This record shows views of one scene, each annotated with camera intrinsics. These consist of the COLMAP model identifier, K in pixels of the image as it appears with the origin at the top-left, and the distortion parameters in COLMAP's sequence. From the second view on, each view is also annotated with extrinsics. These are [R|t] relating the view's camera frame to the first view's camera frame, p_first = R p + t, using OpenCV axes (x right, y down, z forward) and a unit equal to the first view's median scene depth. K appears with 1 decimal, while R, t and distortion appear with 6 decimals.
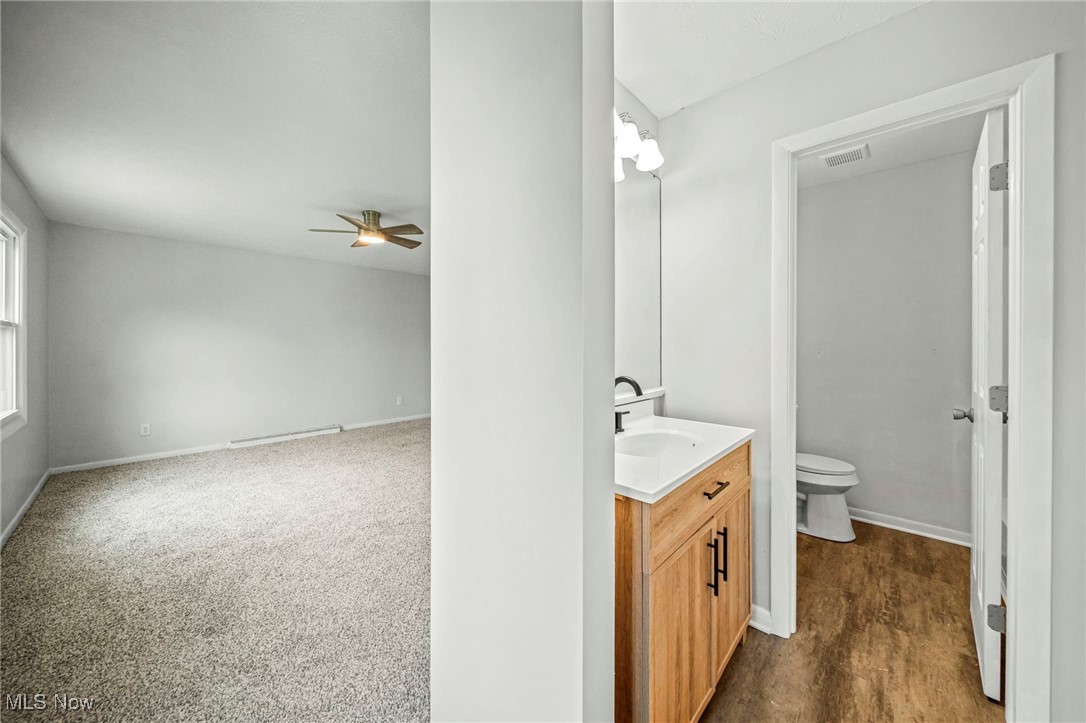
lens RADIAL K [[377.6, 0, 546.4], [0, 377.6, 344.5], [0, 0, 1]] dist [-0.002577, -0.000880]
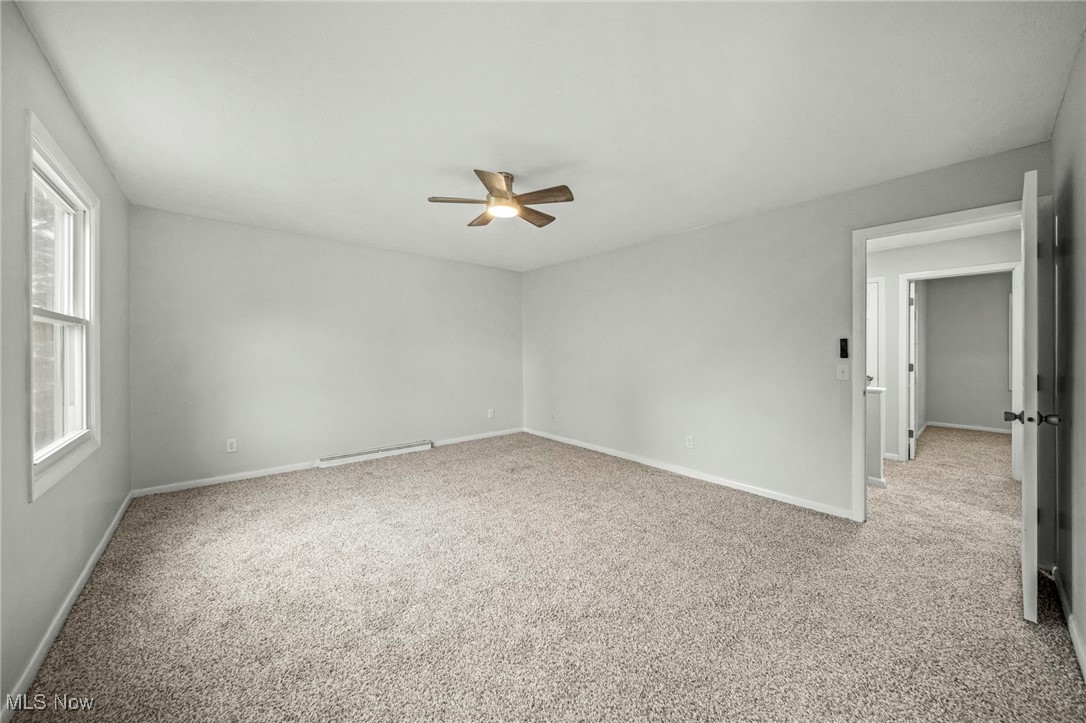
lens RADIAL K [[377.6, 0, 549.7], [0, 377.6, 353.4], [0, 0, 1]] dist [-0.002577, -0.000880]
pose [[0.994516, 0.006176, -0.104398, -0.299626], [-0.005130, 0.999934, 0.010287, 0.001170], [0.104455, -0.009695, 0.994482, 0.259600]]
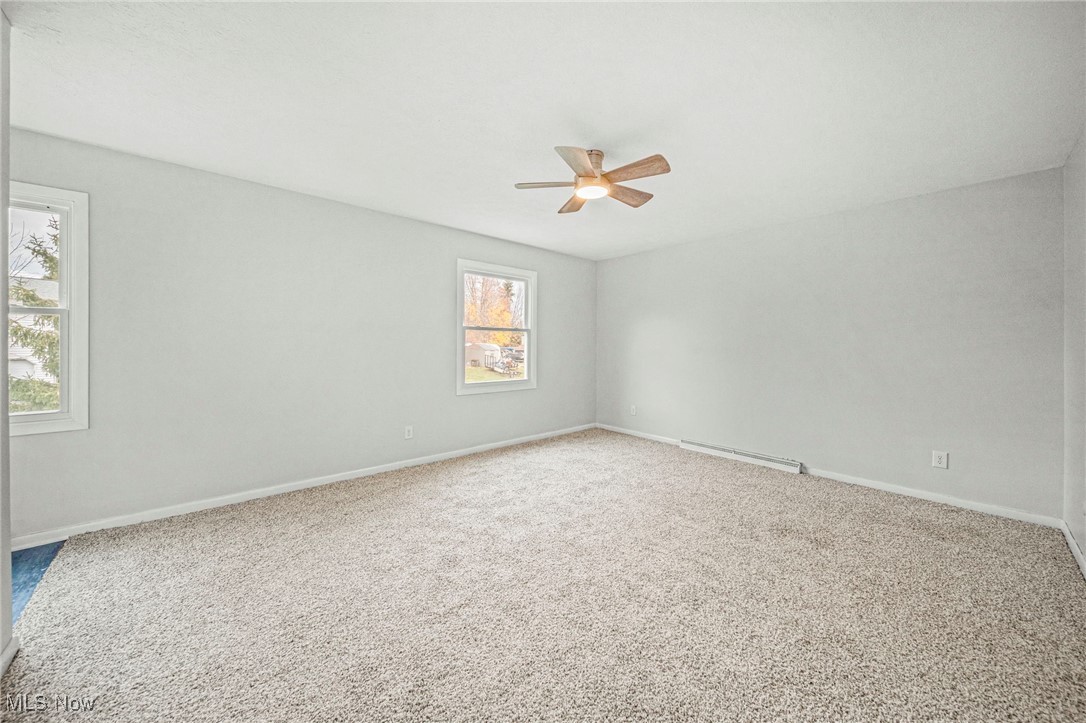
lens RADIAL K [[377.6, 0, 541.4], [0, 377.6, 351.1], [0, 0, 1]] dist [-0.002577, -0.000880]
pose [[-0.102214, 0.015599, -0.994640, 0.256197], [-0.002173, 0.999871, 0.015904, 0.010749], [0.994760, 0.003787, -0.102167, 1.004391]]
